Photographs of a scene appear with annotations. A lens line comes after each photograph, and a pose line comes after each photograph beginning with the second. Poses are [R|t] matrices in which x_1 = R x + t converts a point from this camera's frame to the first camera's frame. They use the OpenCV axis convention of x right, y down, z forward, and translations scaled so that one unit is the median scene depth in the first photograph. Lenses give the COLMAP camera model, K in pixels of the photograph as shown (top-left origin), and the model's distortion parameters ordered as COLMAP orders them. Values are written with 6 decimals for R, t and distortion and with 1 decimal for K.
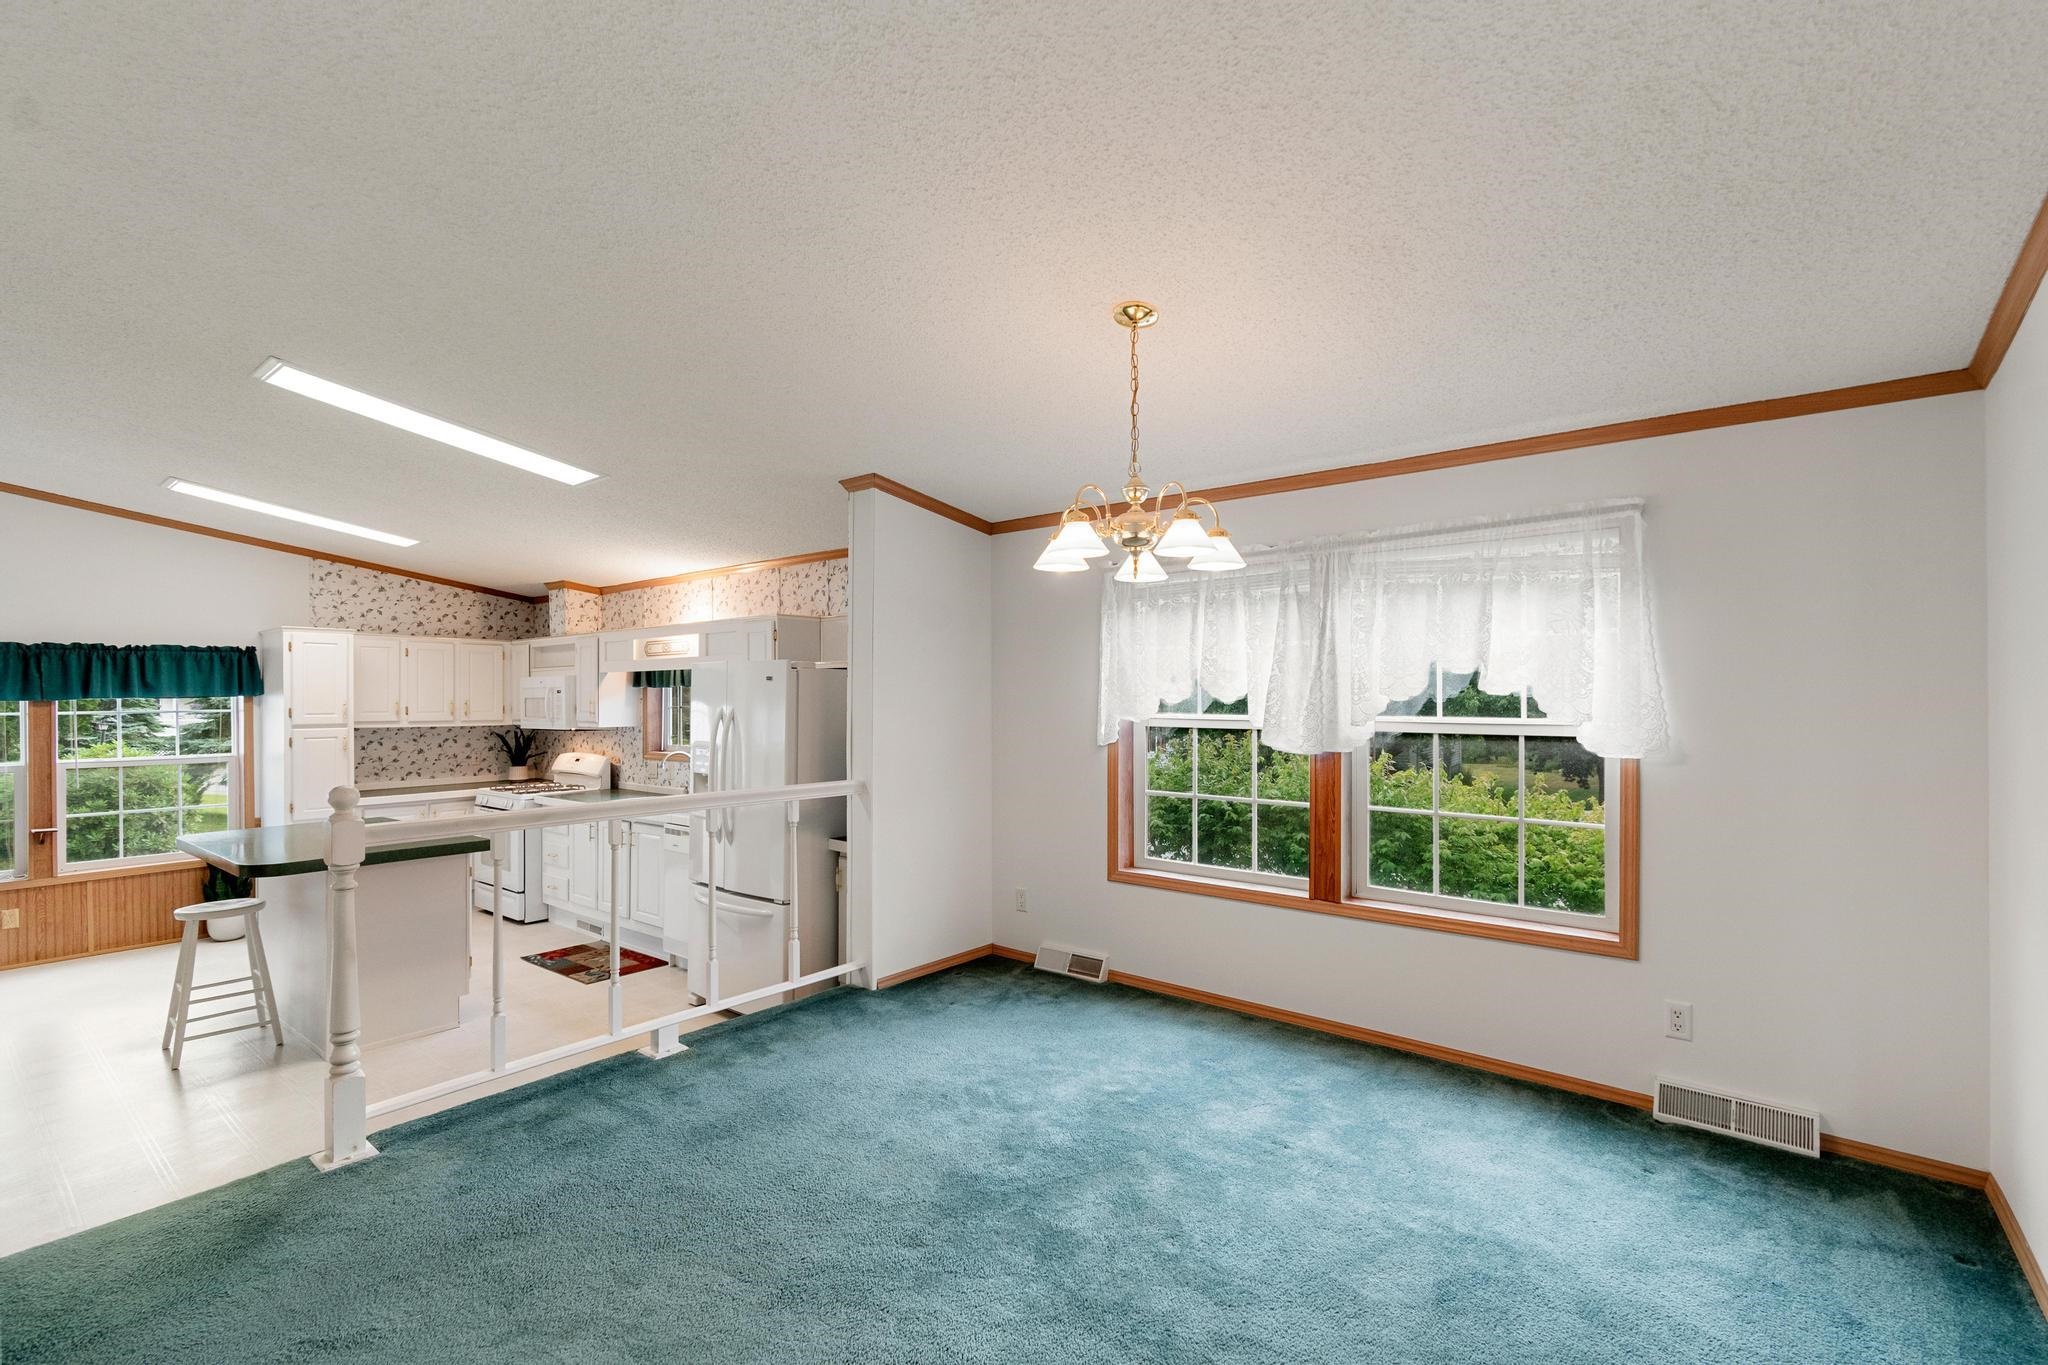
lens RADIAL K [[911.0, 0, 1019.2], [0, 911.0, 697.4], [0, 0, 1]] dist [0.006408, -0.002158]
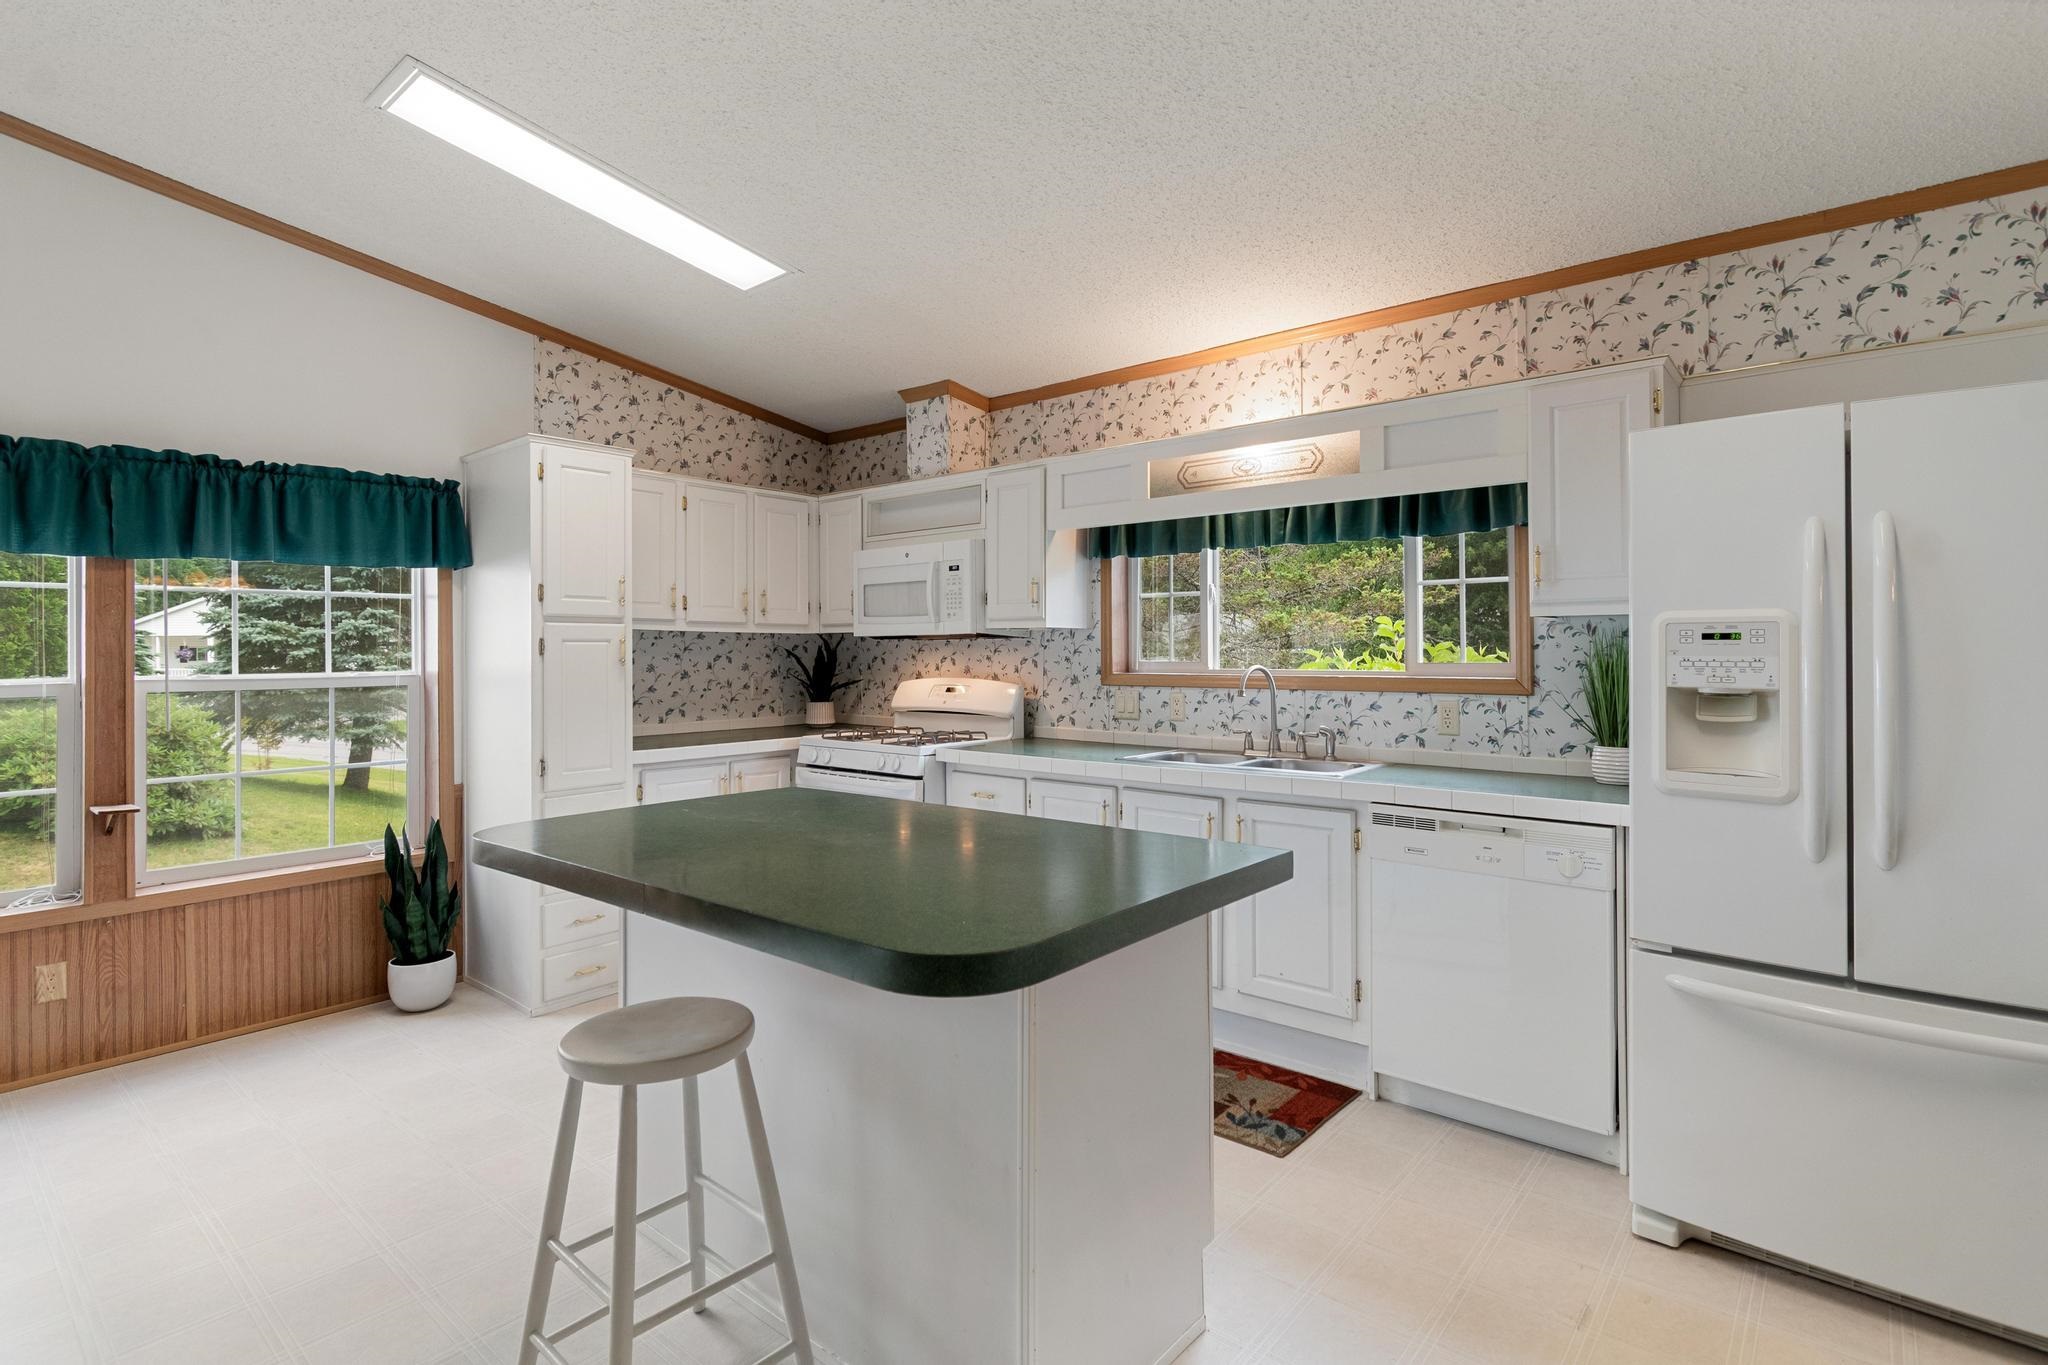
lens RADIAL K [[984.2, 0, 1005.9], [0, 984.2, 645.8], [0, 0, 1]] dist [0.004484, -0.003458]
pose [[0.999619, 0.000701, -0.027593, -0.533472], [-0.000861, 0.999983, -0.005764, 0.054408], [0.027589, 0.005785, 0.999603, 0.446216]]
